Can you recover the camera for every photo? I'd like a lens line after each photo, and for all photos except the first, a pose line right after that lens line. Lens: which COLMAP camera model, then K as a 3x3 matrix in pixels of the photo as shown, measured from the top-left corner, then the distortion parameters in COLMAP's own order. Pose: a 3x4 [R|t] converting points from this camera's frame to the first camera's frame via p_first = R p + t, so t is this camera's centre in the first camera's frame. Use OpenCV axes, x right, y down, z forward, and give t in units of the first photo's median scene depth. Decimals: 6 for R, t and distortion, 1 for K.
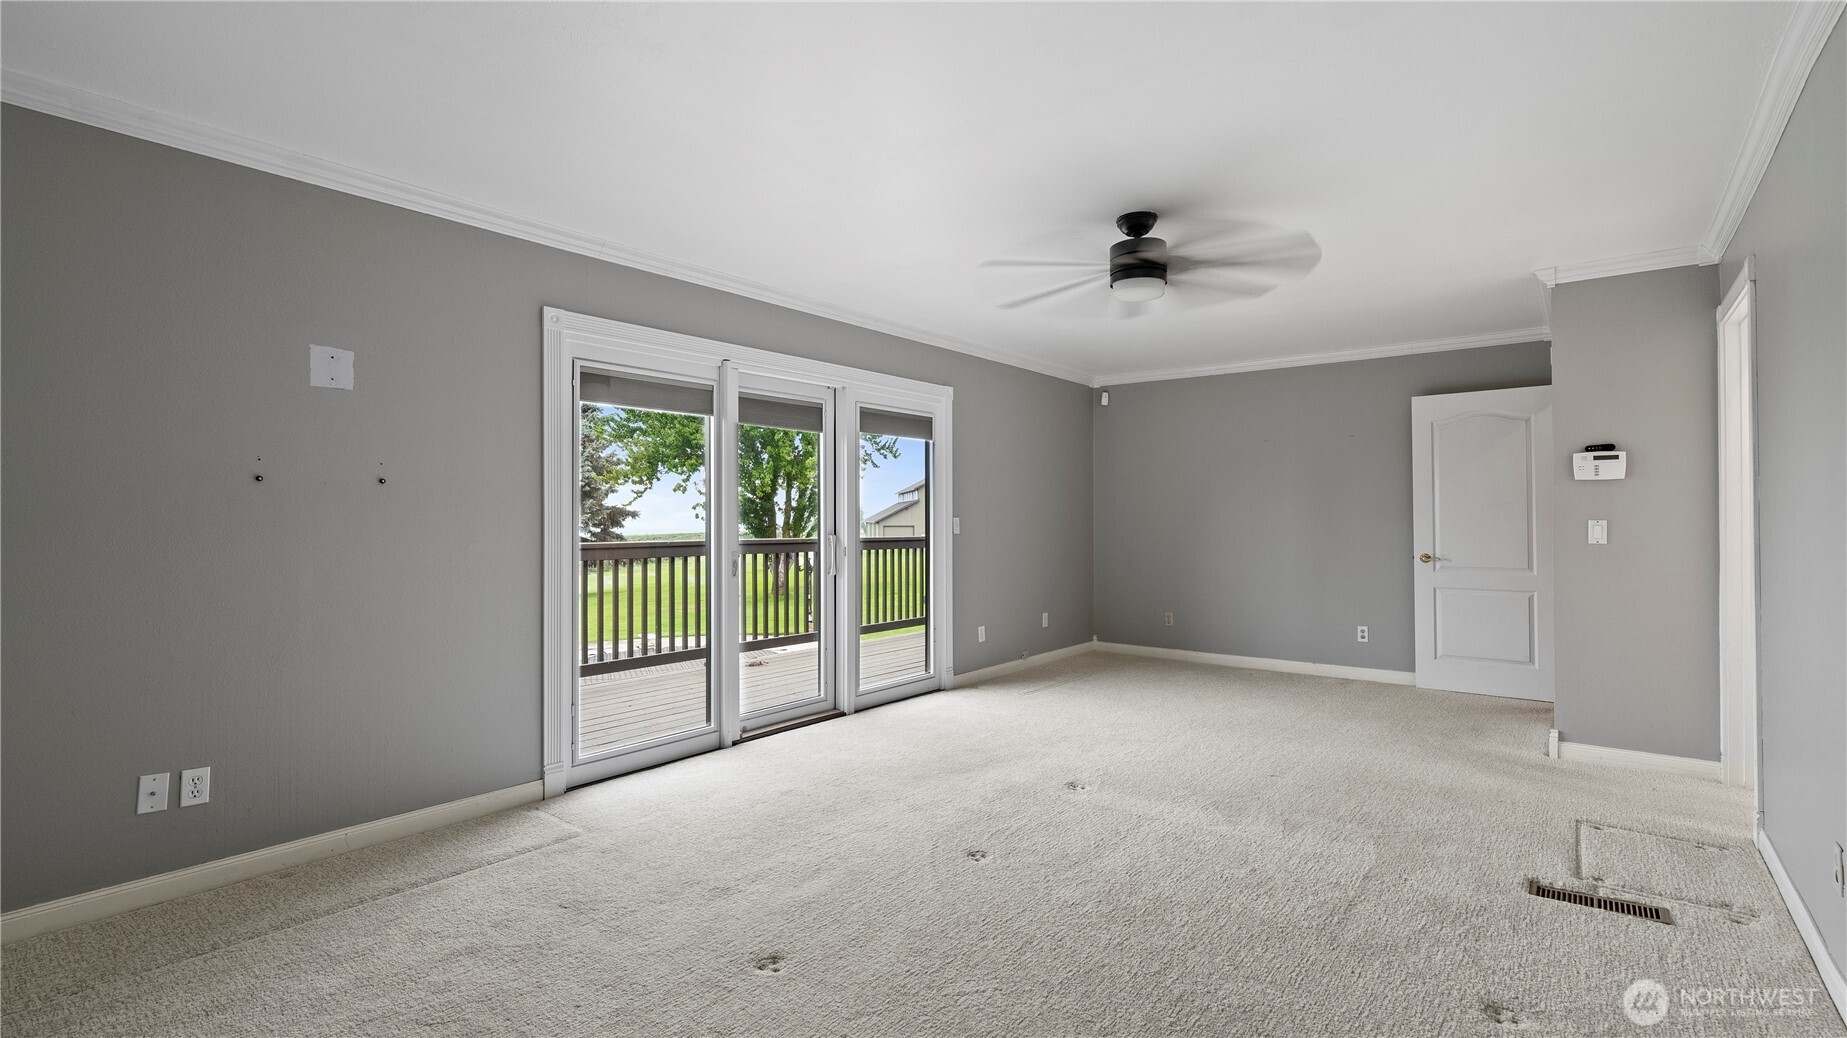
lens RADIAL K [[840.3, 0, 923.5], [0, 840.3, 519.0], [0, 0, 1]] dist [-0.001129, -0.000264]
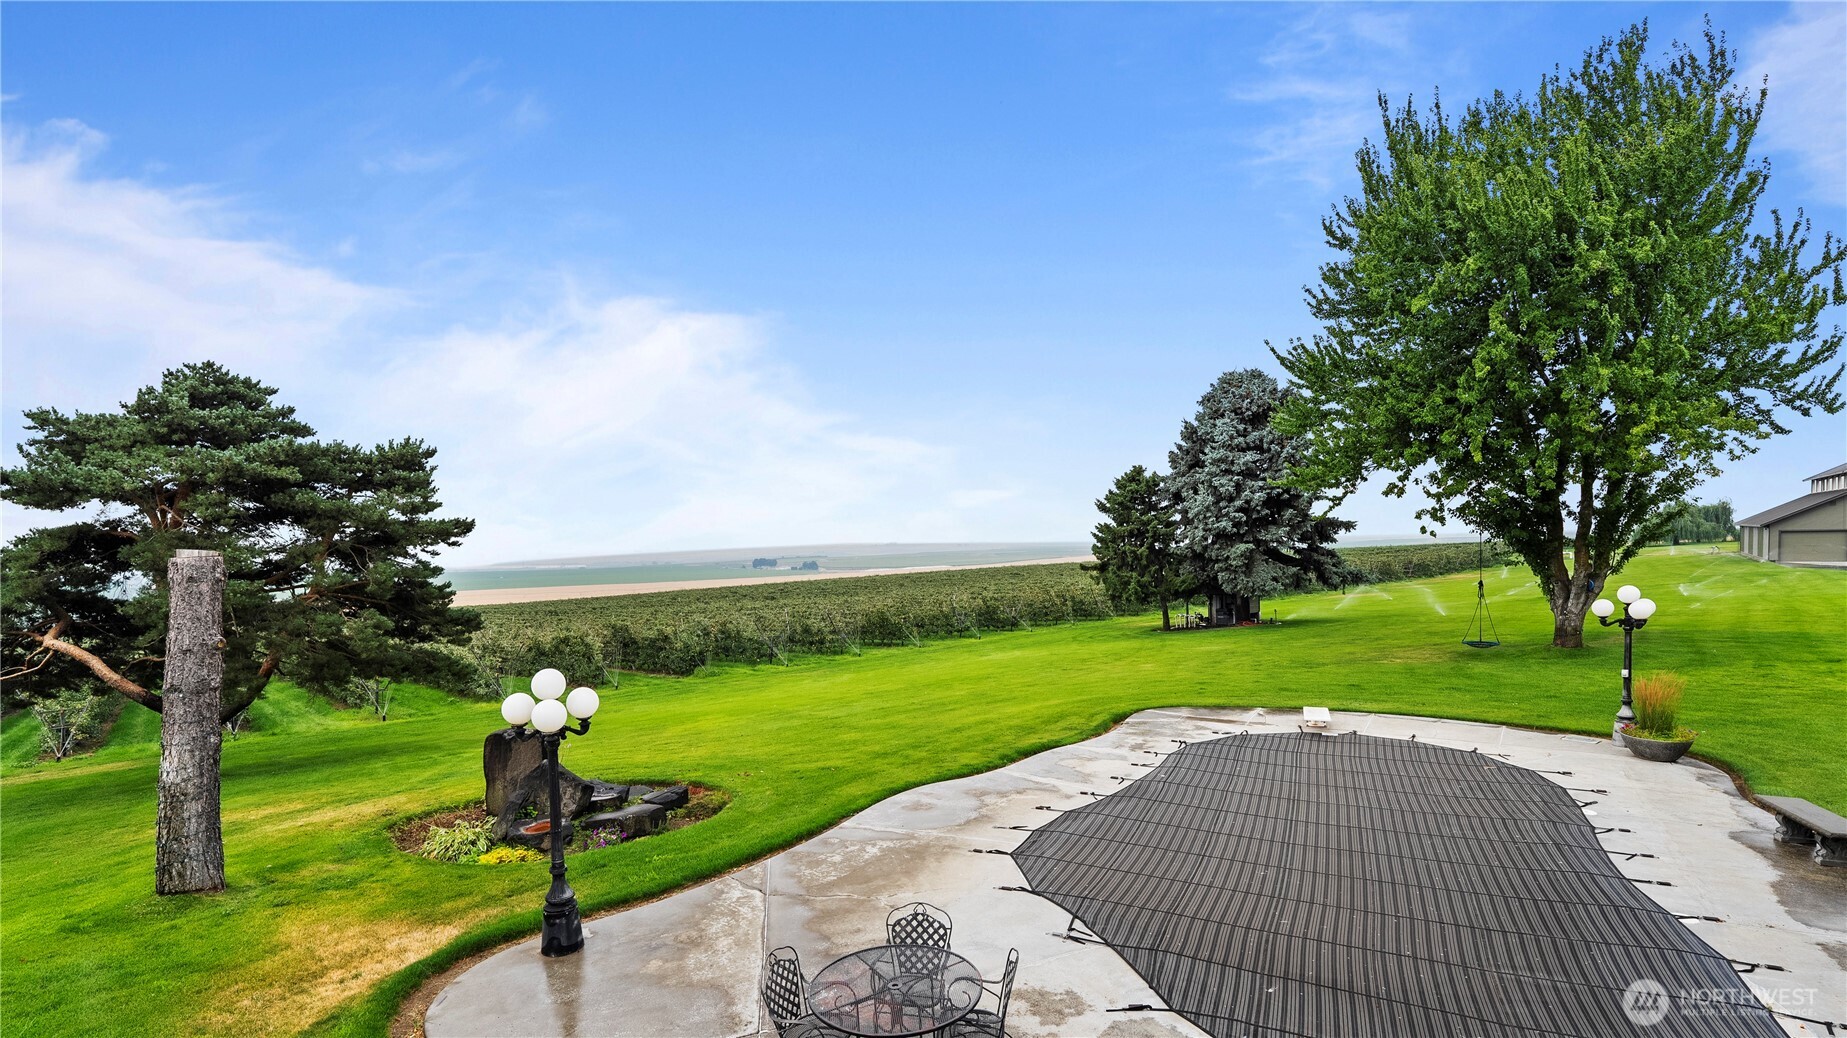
lens RADIAL K [[866.4, 0, 913.3], [0, 866.4, 581.6], [0, 0, 1]] dist [-0.001567, -0.000381]
pose [[0.674850, 0.020877, -0.737660, -0.022337], [0.024177, 0.998438, 0.050376, -0.005424], [0.737559, -0.051831, 0.673290, 0.191640]]
